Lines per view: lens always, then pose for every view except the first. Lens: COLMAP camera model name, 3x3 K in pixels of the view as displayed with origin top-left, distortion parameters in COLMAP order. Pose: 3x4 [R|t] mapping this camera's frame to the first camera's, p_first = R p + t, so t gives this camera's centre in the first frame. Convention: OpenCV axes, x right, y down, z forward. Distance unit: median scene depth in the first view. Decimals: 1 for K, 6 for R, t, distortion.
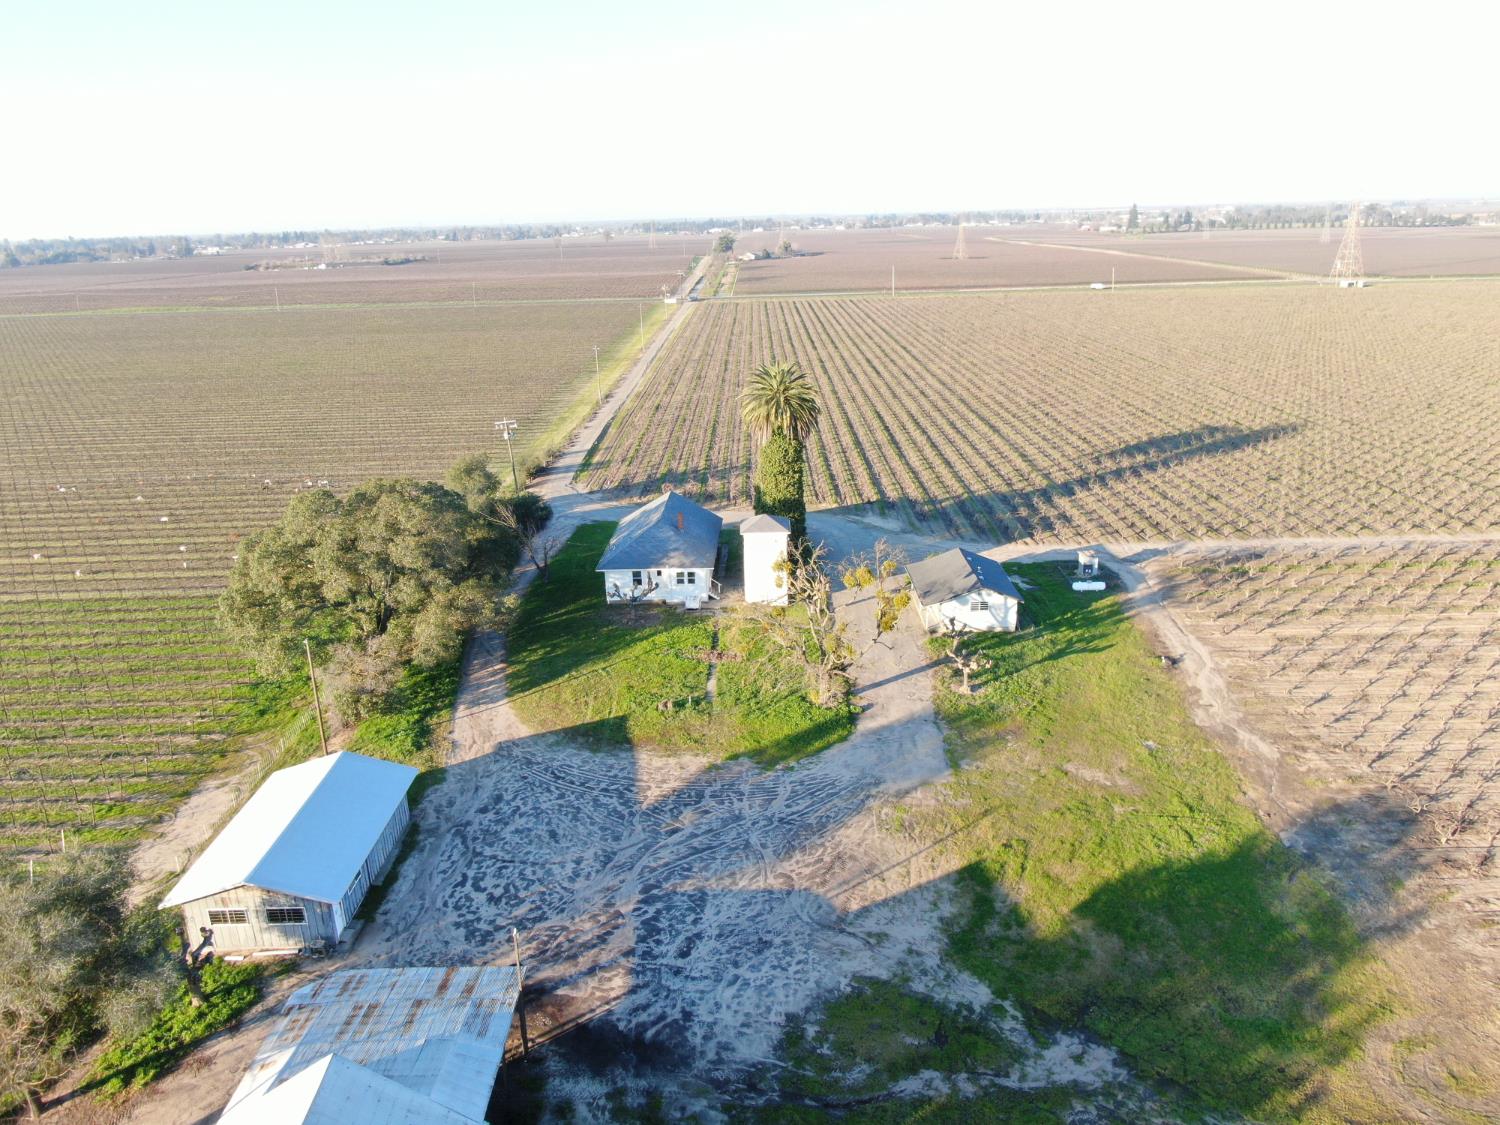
lens RADIAL K [[1073.3, 0, 756.7], [0, 1073.3, 567.2], [0, 0, 1]] dist [-0.019545, 0.006440]
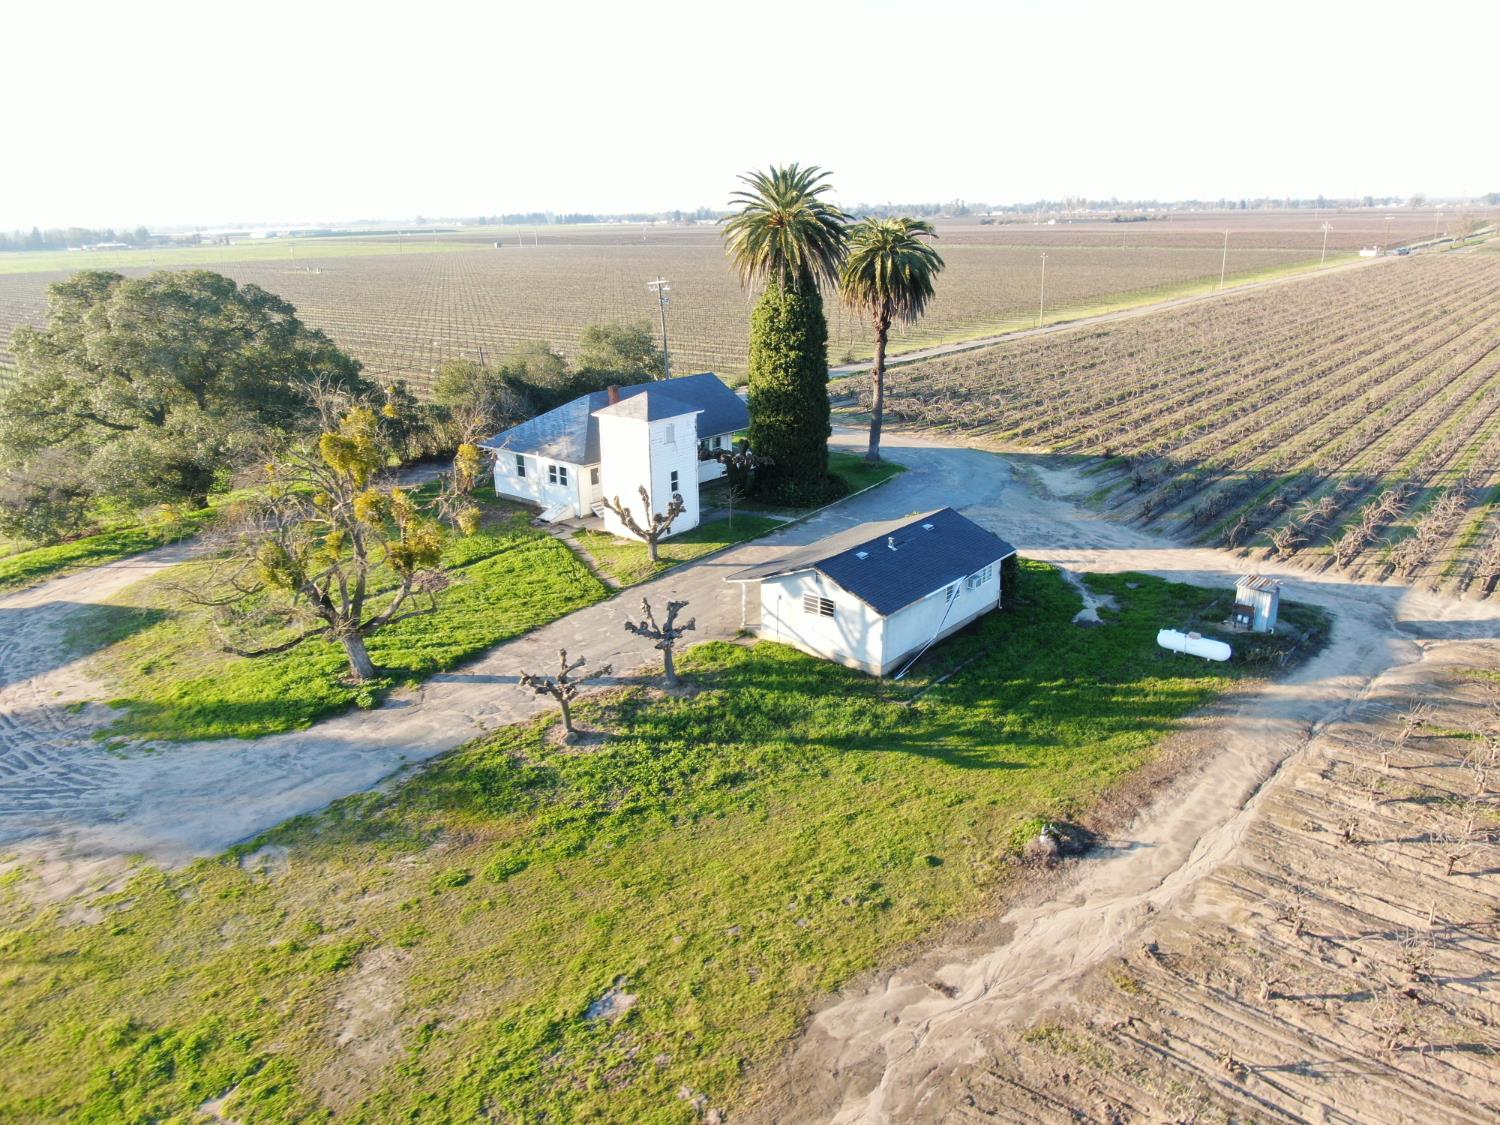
lens RADIAL K [[1073.3, 0, 738.9], [0, 1073.3, 557.8], [0, 0, 1]] dist [-0.019545, 0.006440]
pose [[0.759823, 0.207065, -0.616273, 0.481441], [-0.198754, 0.976524, 0.083057, -0.019207], [0.619003, 0.059378, 0.783141, 0.589111]]
